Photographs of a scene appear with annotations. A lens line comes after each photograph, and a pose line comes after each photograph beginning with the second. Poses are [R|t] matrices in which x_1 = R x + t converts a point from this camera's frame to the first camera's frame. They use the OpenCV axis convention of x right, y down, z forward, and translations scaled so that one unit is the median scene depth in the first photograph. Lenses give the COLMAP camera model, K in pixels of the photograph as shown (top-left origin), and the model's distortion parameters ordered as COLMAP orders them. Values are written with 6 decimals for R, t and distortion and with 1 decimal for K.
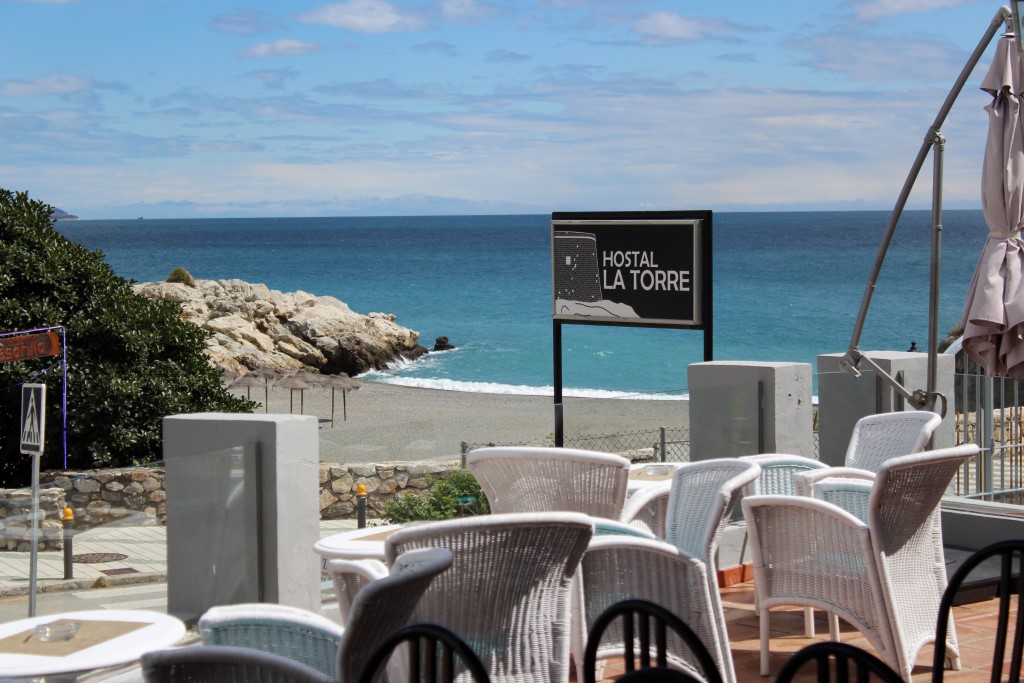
lens RADIAL K [[2306.6, 0, 512.0], [0, 2306.6, 341.5], [0, 0, 1]] dist [0.047263, -0.046243]
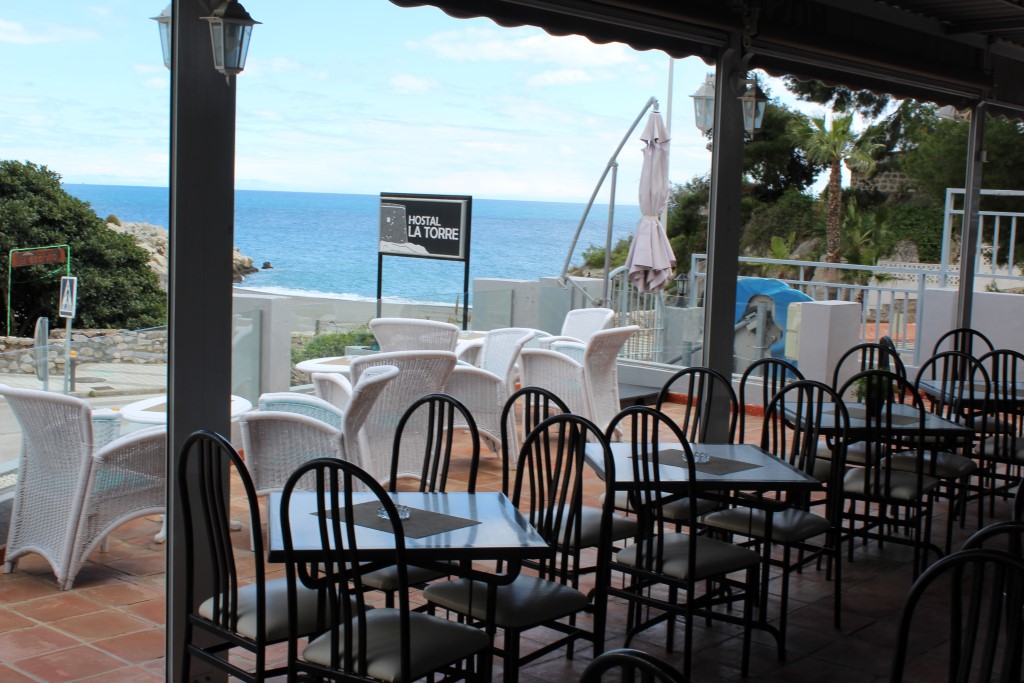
lens RADIAL K [[1331.7, 0, 512.0], [0, 1331.7, 341.5], [0, 0, 1]] dist [-0.049025, -0.056346]
pose [[0.987071, 0.034657, 0.156493, -0.040261], [-0.042878, 0.997855, 0.049470, 0.004079], [-0.154443, -0.055540, 0.986439, -0.040098]]
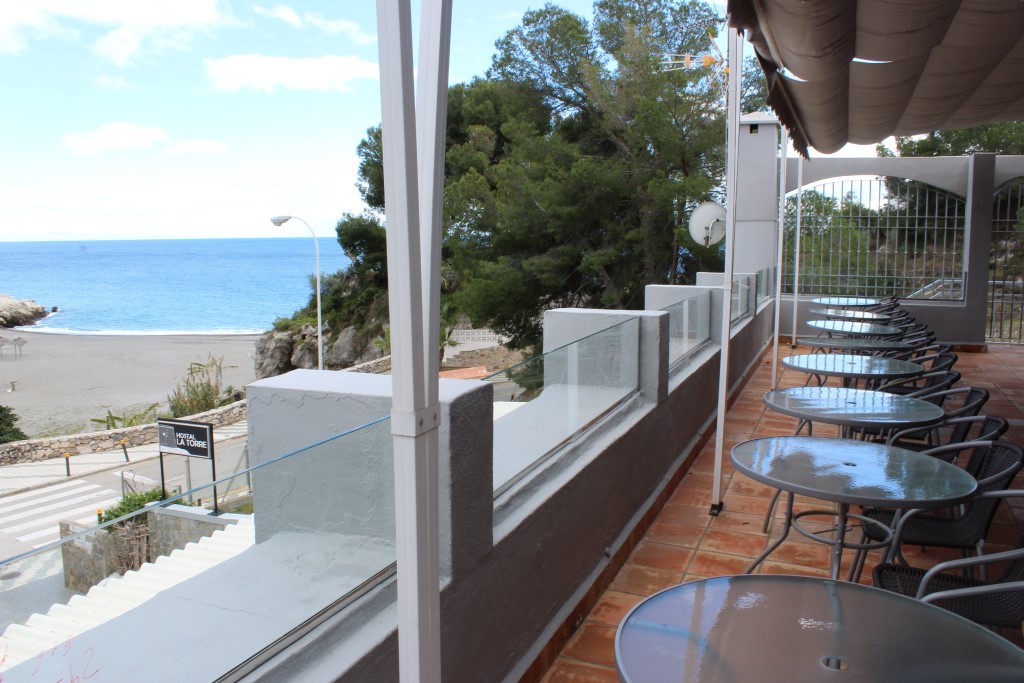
lens RADIAL K [[845.6, 0, 512.0], [0, 845.6, 341.5], [0, 0, 1]] dist [-0.158259, 0.129070]
pose [[0.883247, -0.049963, 0.466239, -0.075618], [0.019170, 0.997323, 0.070559, -0.235415], [-0.468517, -0.053383, 0.881840, -0.208163]]
